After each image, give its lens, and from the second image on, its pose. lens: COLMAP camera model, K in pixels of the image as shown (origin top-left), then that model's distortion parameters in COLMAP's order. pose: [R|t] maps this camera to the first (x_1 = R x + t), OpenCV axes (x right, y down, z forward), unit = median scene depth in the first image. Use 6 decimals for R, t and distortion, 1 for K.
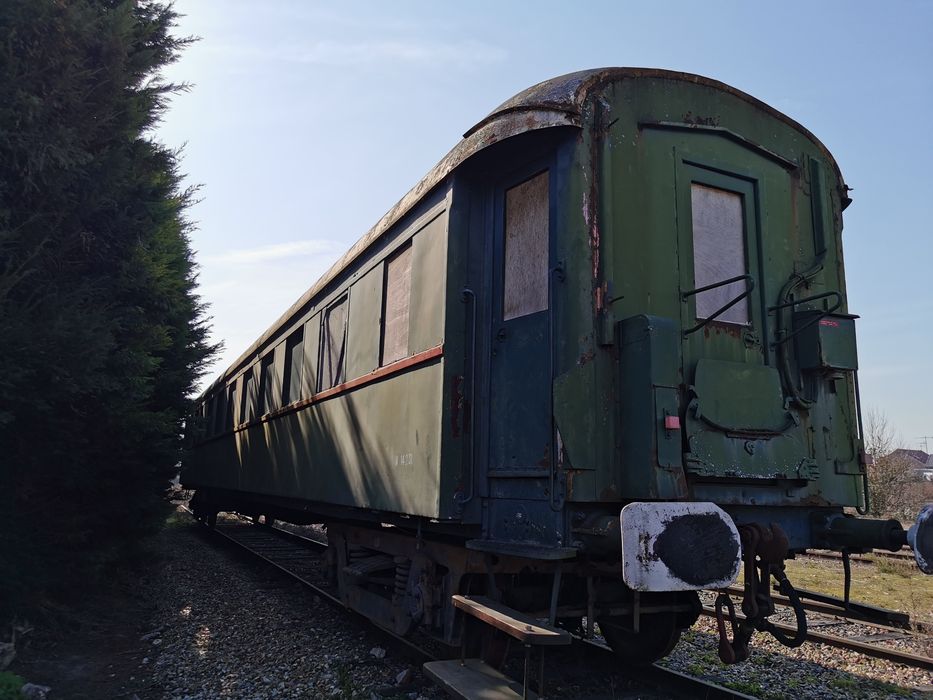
lens RADIAL K [[723.8, 0, 466.5], [0, 723.8, 350.0], [0, 0, 1]] dist [-0.000026, 0.000031]
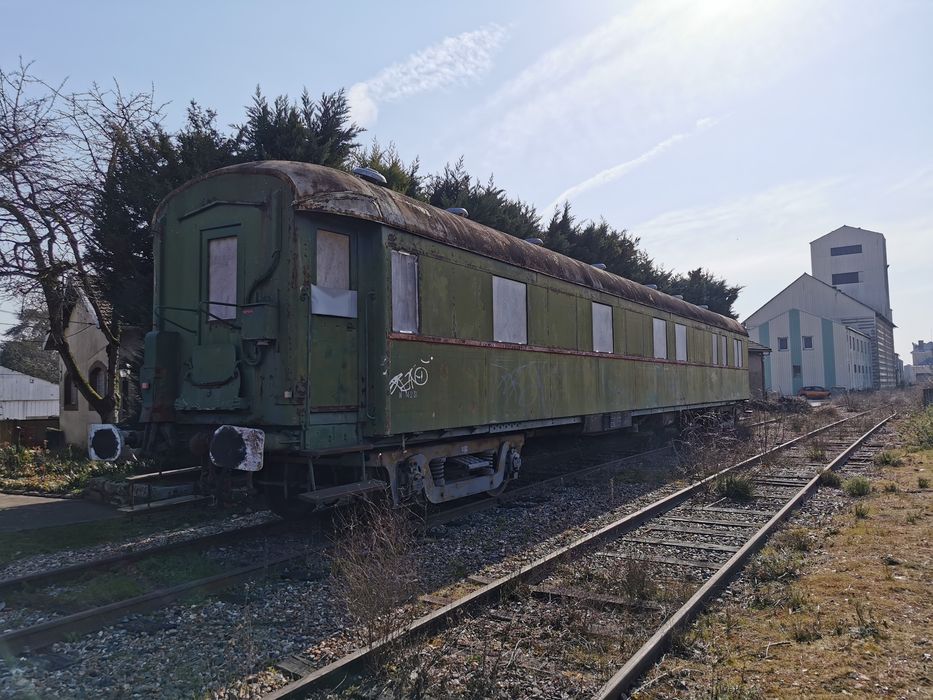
lens RADIAL K [[723.8, 0, 466.5], [0, 723.8, 350.0], [0, 0, 1]] dist [-0.000026, 0.000031]
pose [[0.559763, -0.075686, -0.825189, 2.118286], [0.170840, 0.984967, 0.025548, 0.088141], [0.810851, -0.155277, 0.564279, 0.504047]]
